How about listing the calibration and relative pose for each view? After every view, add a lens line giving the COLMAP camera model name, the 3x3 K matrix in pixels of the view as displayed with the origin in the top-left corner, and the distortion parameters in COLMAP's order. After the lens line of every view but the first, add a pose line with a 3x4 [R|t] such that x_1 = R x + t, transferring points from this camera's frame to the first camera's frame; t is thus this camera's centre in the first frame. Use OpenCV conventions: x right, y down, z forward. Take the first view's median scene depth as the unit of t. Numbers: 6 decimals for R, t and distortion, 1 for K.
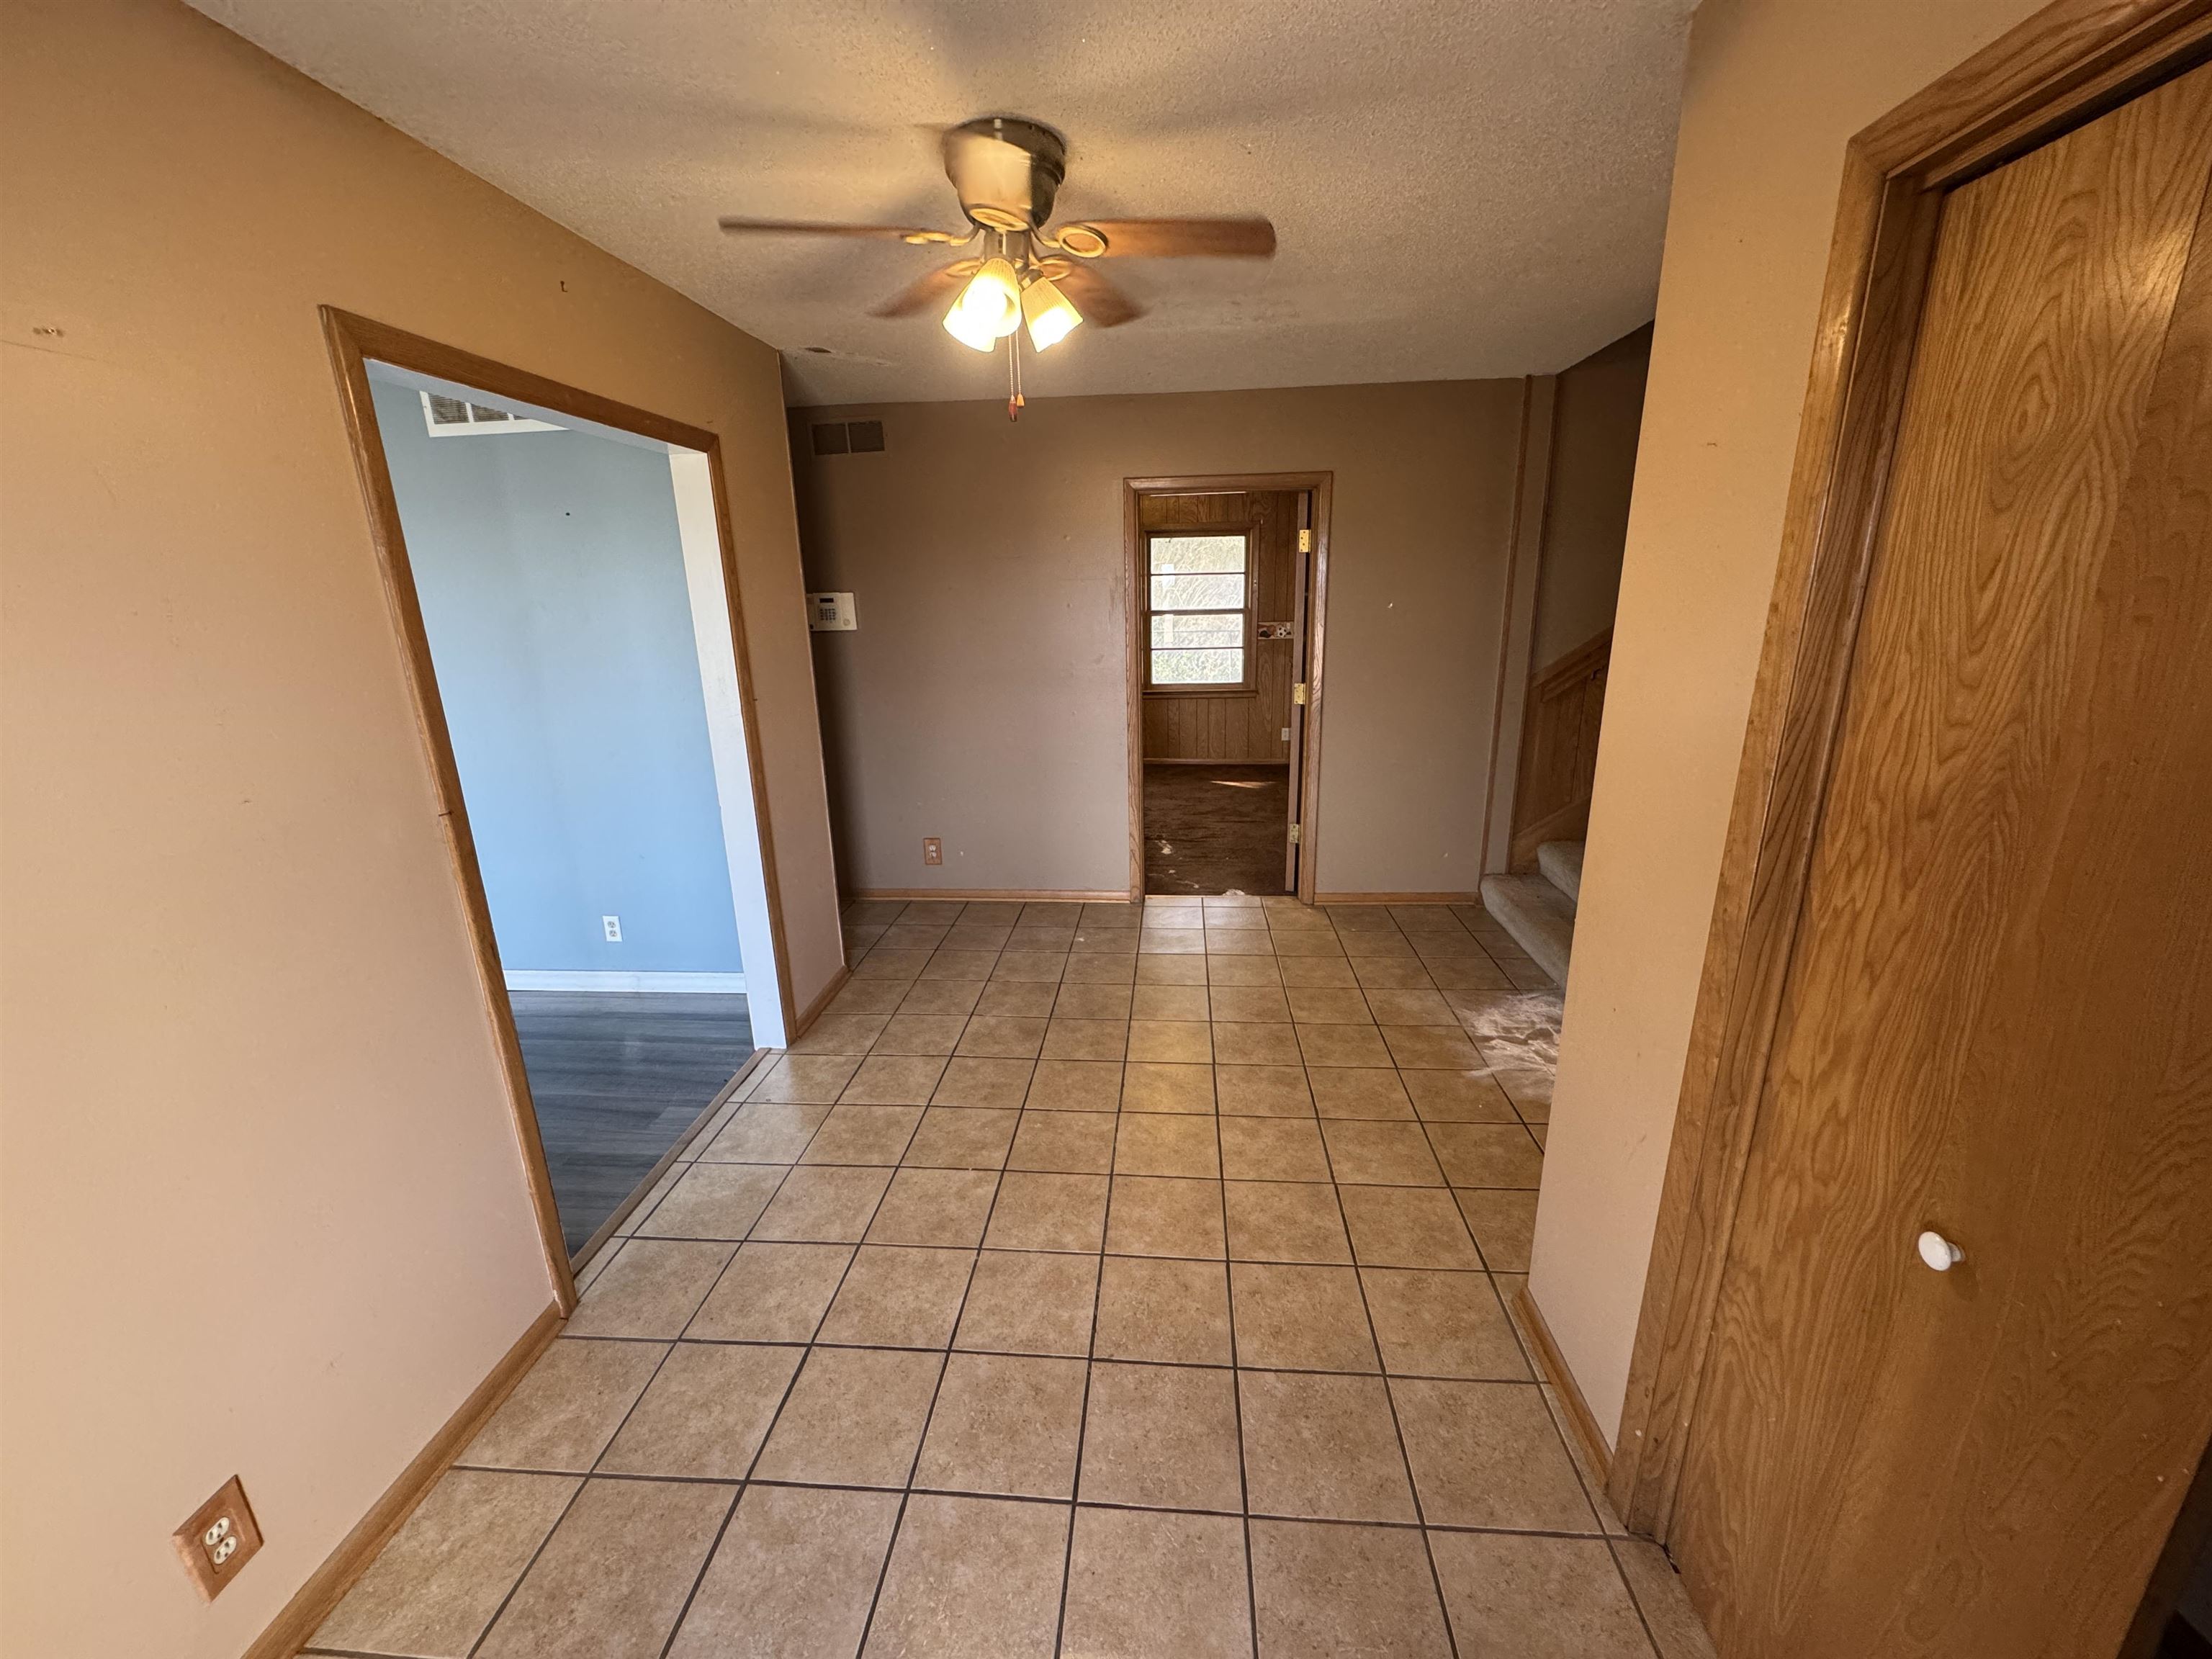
lens RADIAL K [[884.8, 0, 1108.2], [0, 884.8, 828.3], [0, 0, 1]] dist [-0.002929, 0.000199]
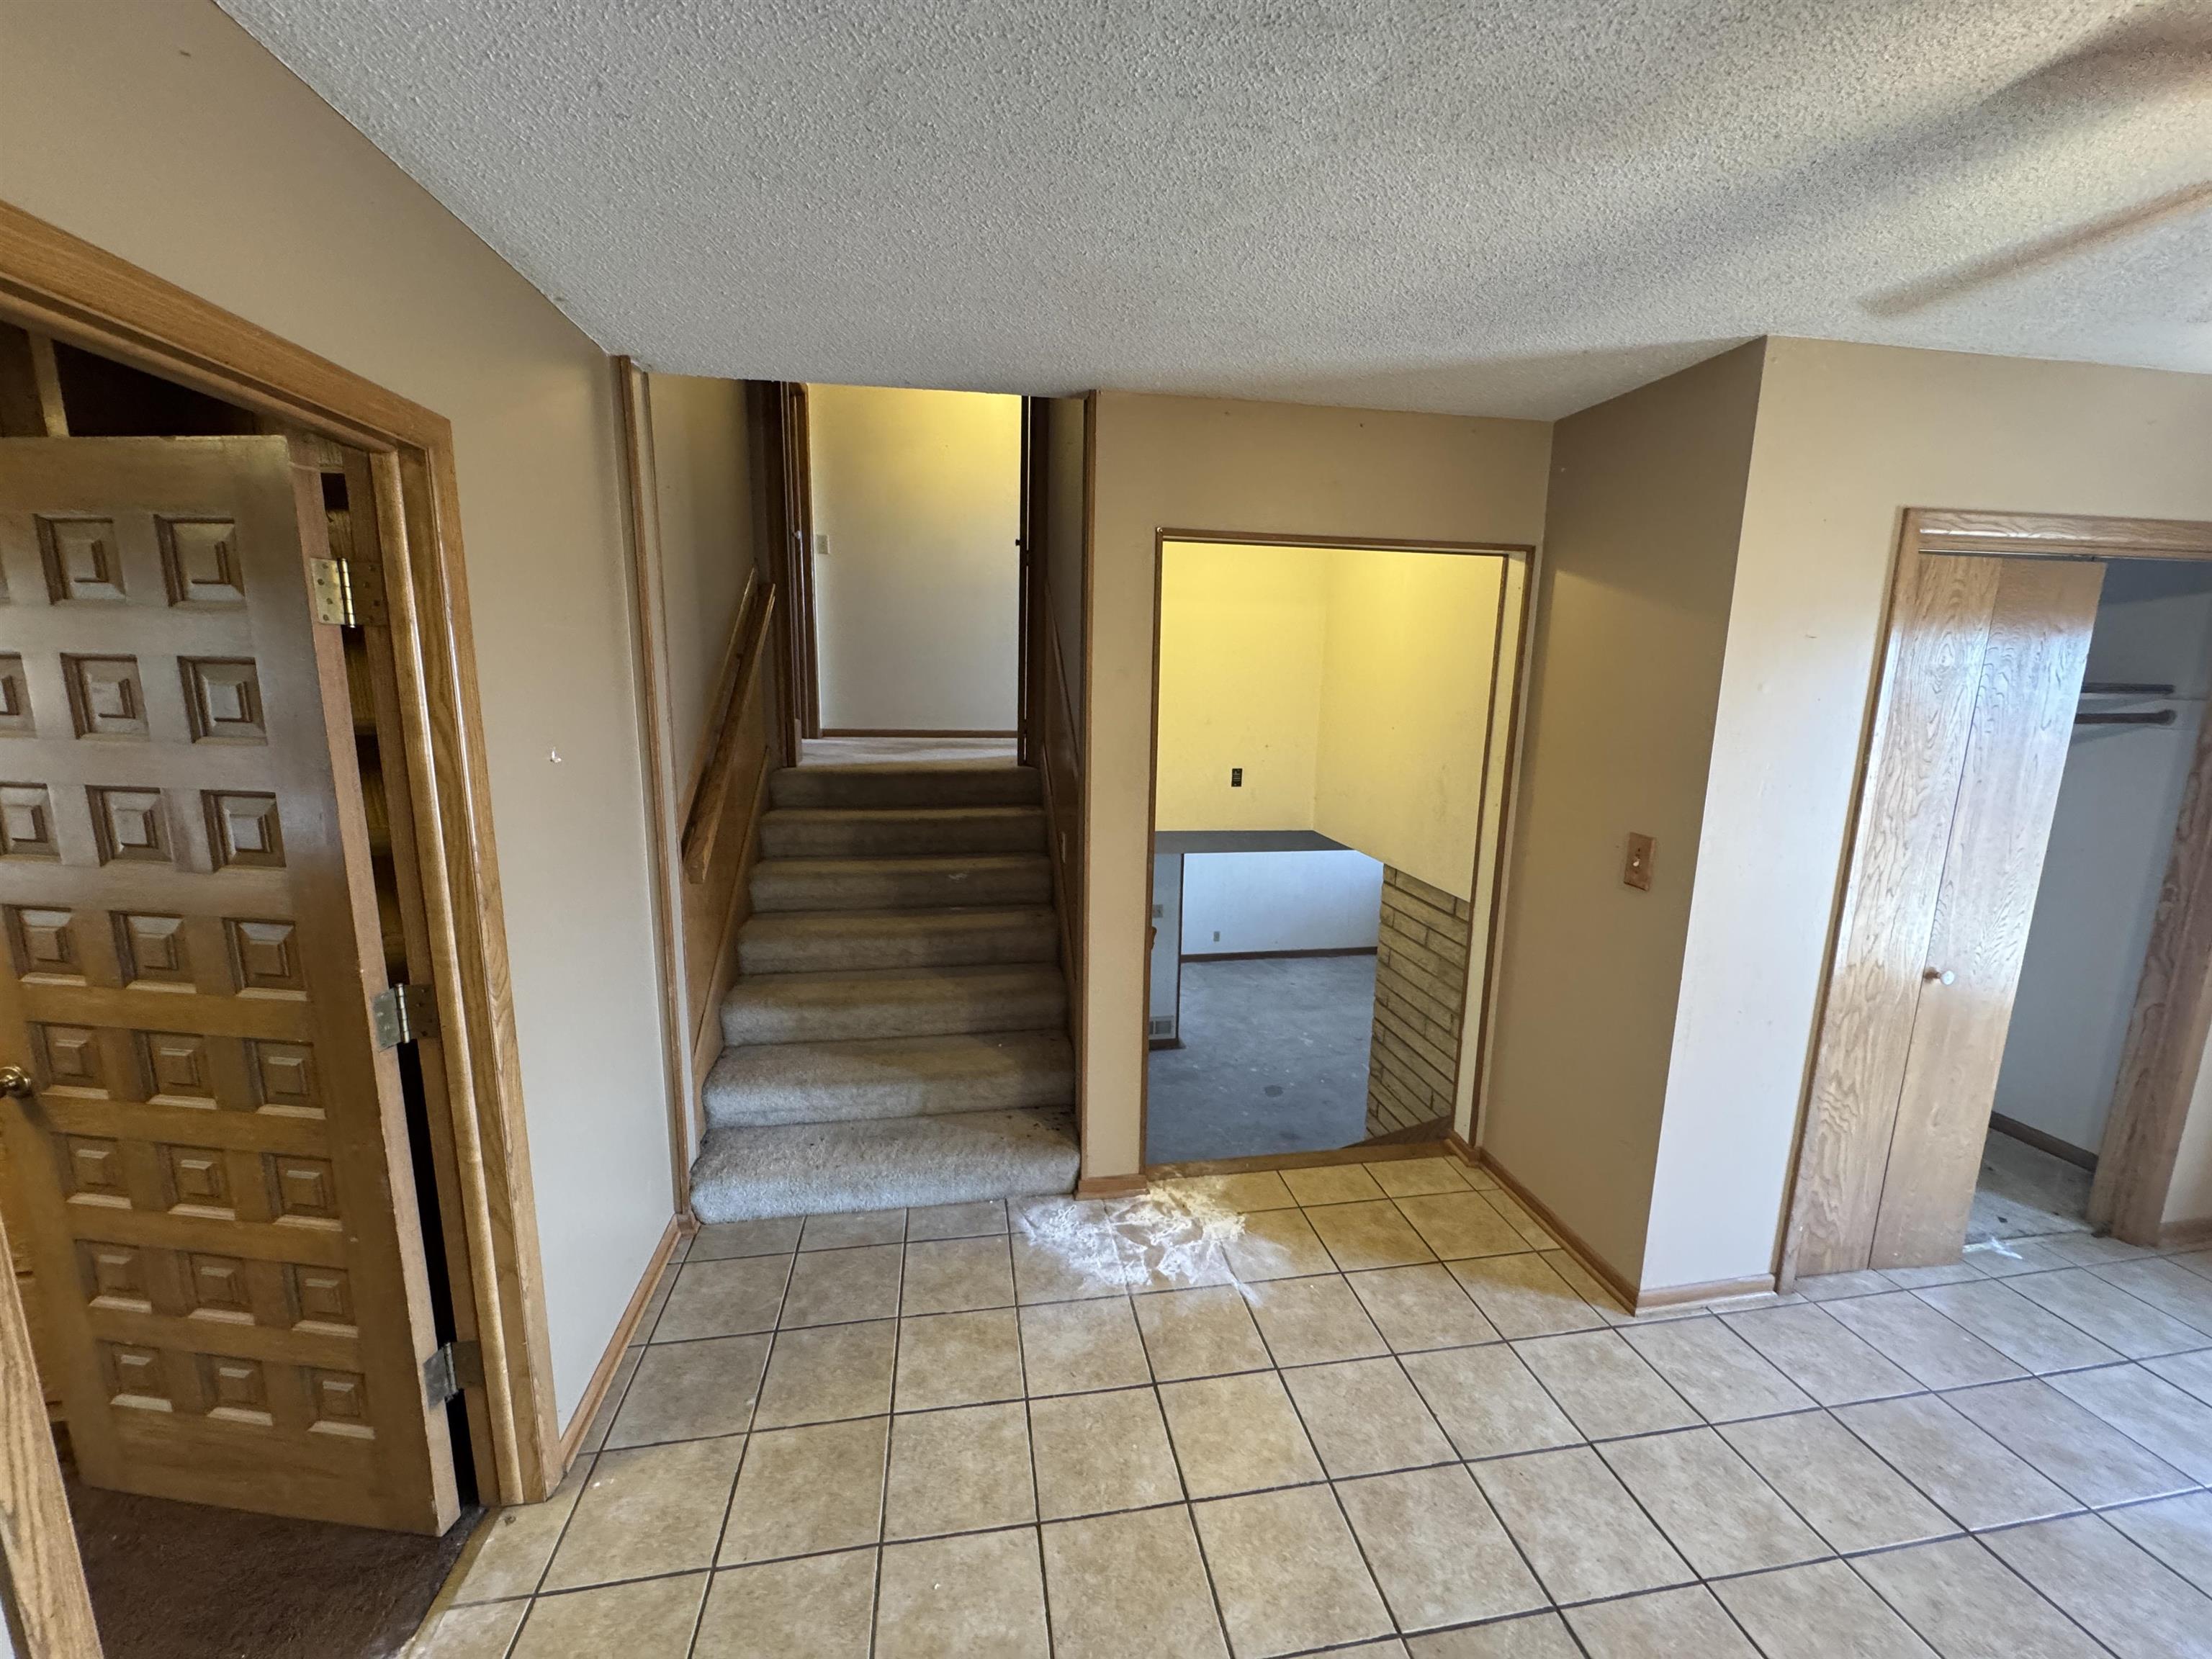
lens RADIAL K [[884.8, 0, 1105.1], [0, 884.8, 829.5], [0, 0, 1]] dist [-0.002929, 0.000199]
pose [[-0.244720, -0.159425, 0.956397, -0.244866], [0.246050, 0.943890, 0.220299, -0.319817], [-0.937855, 0.289233, -0.191762, 1.079594]]
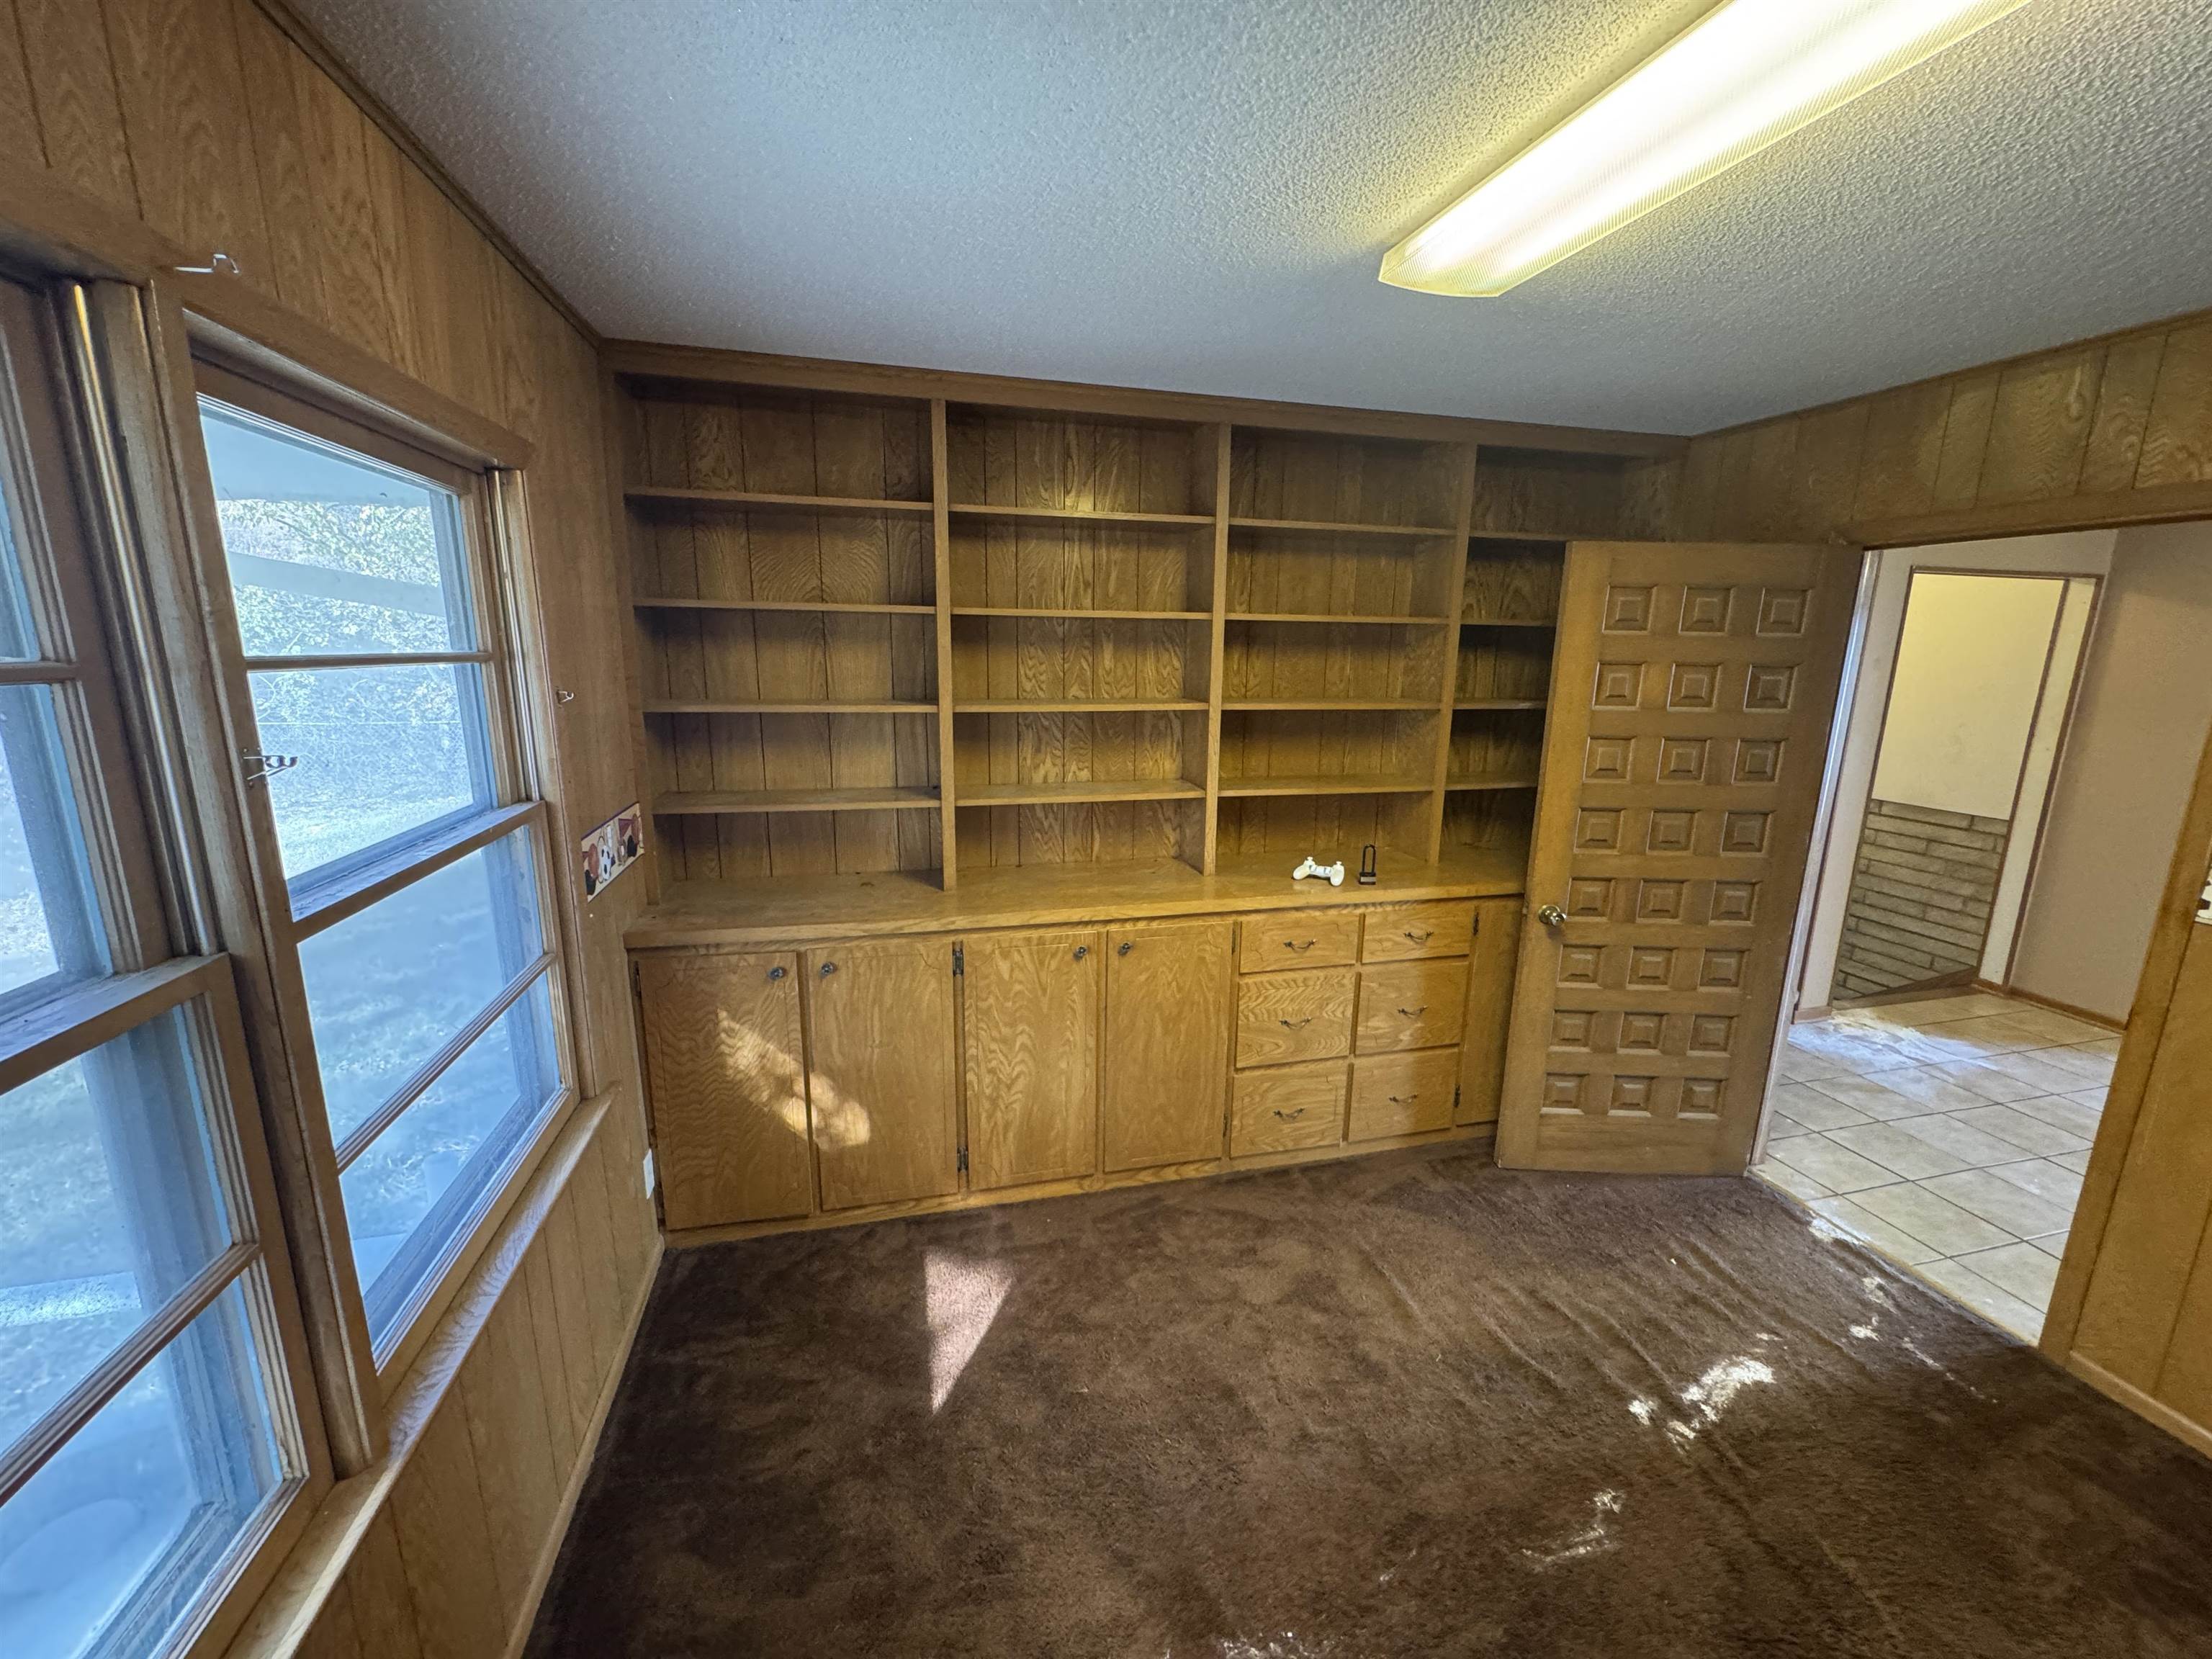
lens RADIAL K [[884.8, 0, 1111.6], [0, 884.8, 829.8], [0, 0, 1]] dist [-0.002929, 0.000199]
pose [[-0.320225, -0.182418, 0.929612, -0.279861], [0.246051, 0.931594, 0.267565, -0.639524], [-0.914830, 0.314413, -0.253436, 2.201627]]
